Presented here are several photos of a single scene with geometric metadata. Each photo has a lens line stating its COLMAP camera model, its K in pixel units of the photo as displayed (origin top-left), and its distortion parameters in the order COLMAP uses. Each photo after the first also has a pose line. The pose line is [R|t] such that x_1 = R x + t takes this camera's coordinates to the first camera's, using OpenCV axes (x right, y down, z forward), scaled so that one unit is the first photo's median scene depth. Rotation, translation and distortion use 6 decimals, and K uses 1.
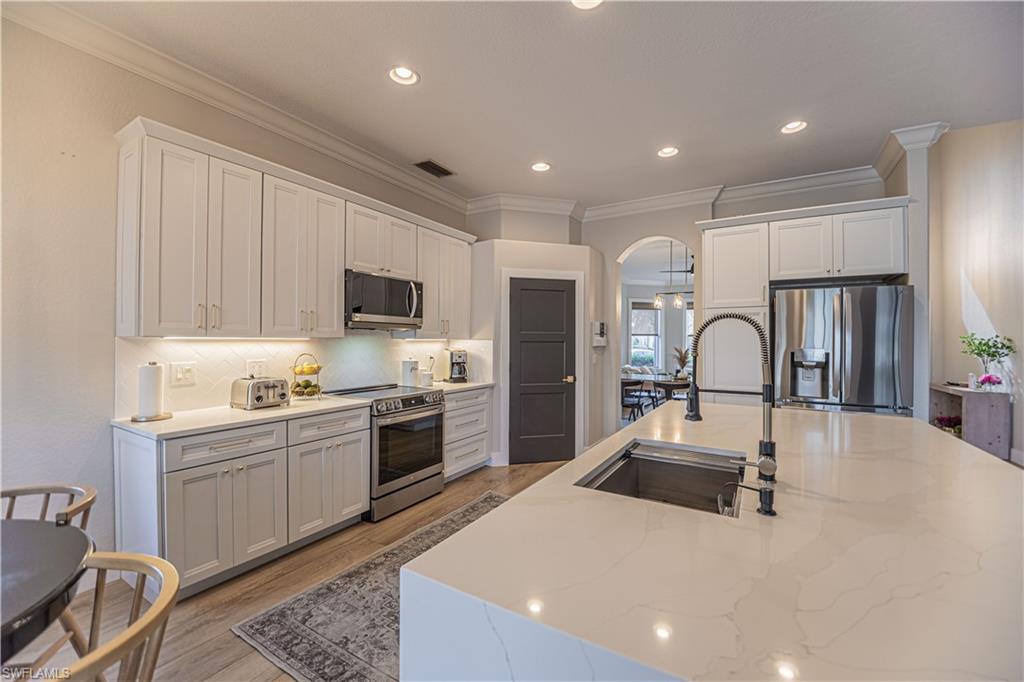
lens RADIAL K [[413.6, 0, 517.4], [0, 413.6, 340.0], [0, 0, 1]] dist [-0.018225, -0.000892]
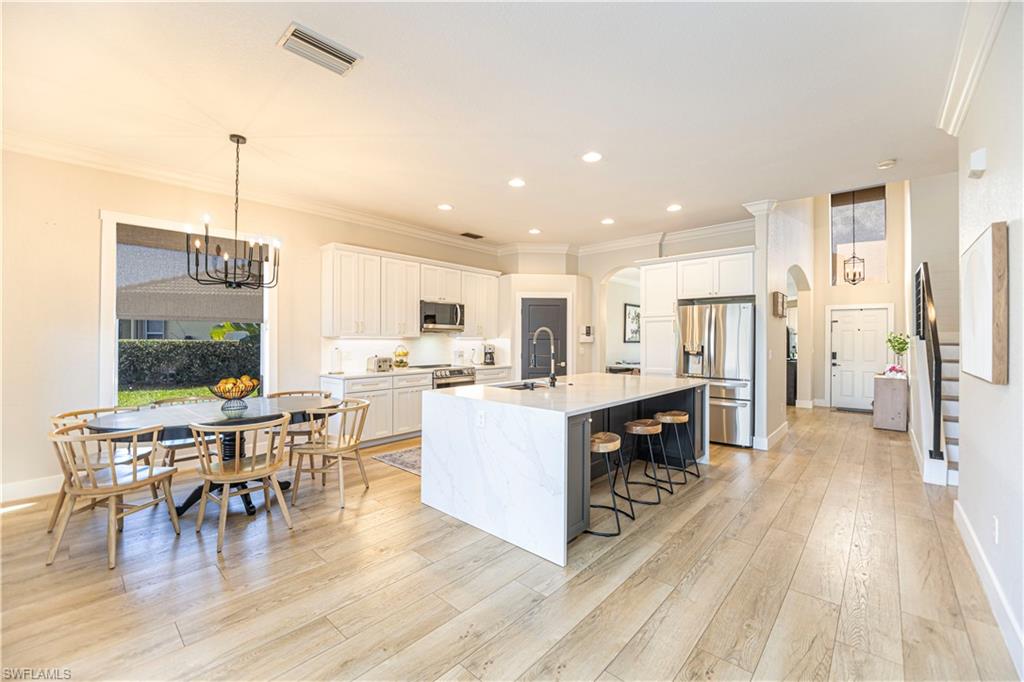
lens RADIAL K [[413.6, 0, 510.7], [0, 413.6, 335.4], [0, 0, 1]] dist [-0.018225, -0.000892]
pose [[0.977862, -0.003436, -0.209224, 0.317783], [0.001275, 0.999944, -0.010464, 0.006522], [0.209248, 0.009966, 0.977812, -0.633673]]
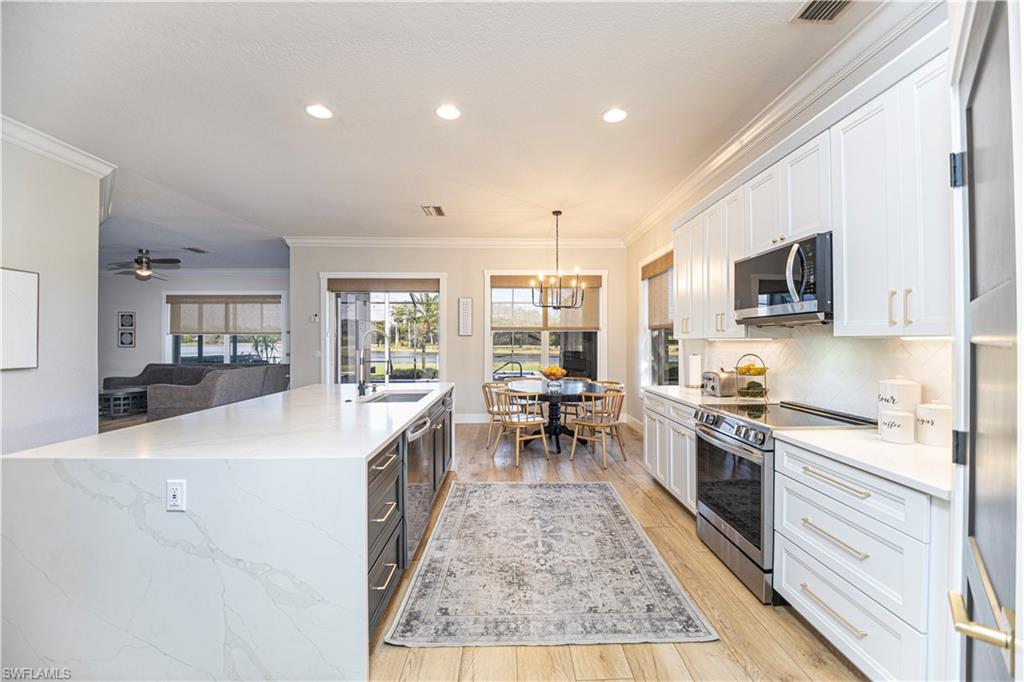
lens RADIAL K [[413.6, 0, 515.8], [0, 413.6, 343.3], [0, 0, 1]] dist [-0.018225, -0.000892]
pose [[-0.849873, -0.002411, -0.526982, 0.399643], [-0.004729, 0.999984, 0.003051, 0.005452], [0.526967, 0.005085, -0.849871, 1.272789]]
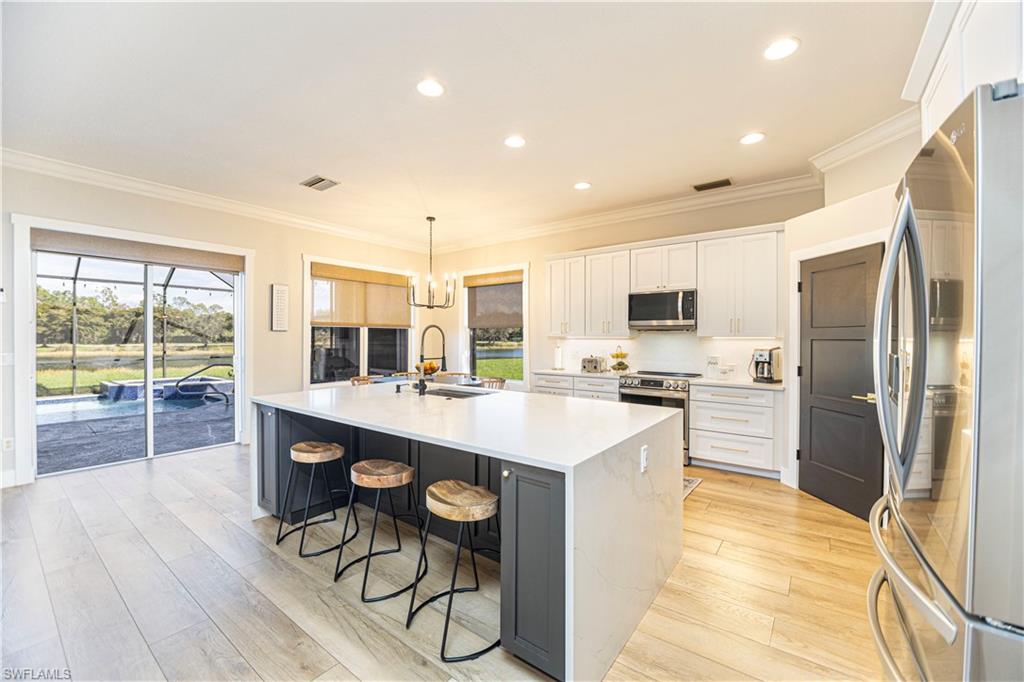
lens RADIAL K [[413.6, 0, 535.0], [0, 413.6, 340.5], [0, 0, 1]] dist [-0.018225, -0.000892]
pose [[-0.099543, -0.000680, -0.995033, 1.017115], [-0.004429, 0.999990, -0.000240, 0.009586], [0.995023, 0.004383, -0.099545, 0.669100]]
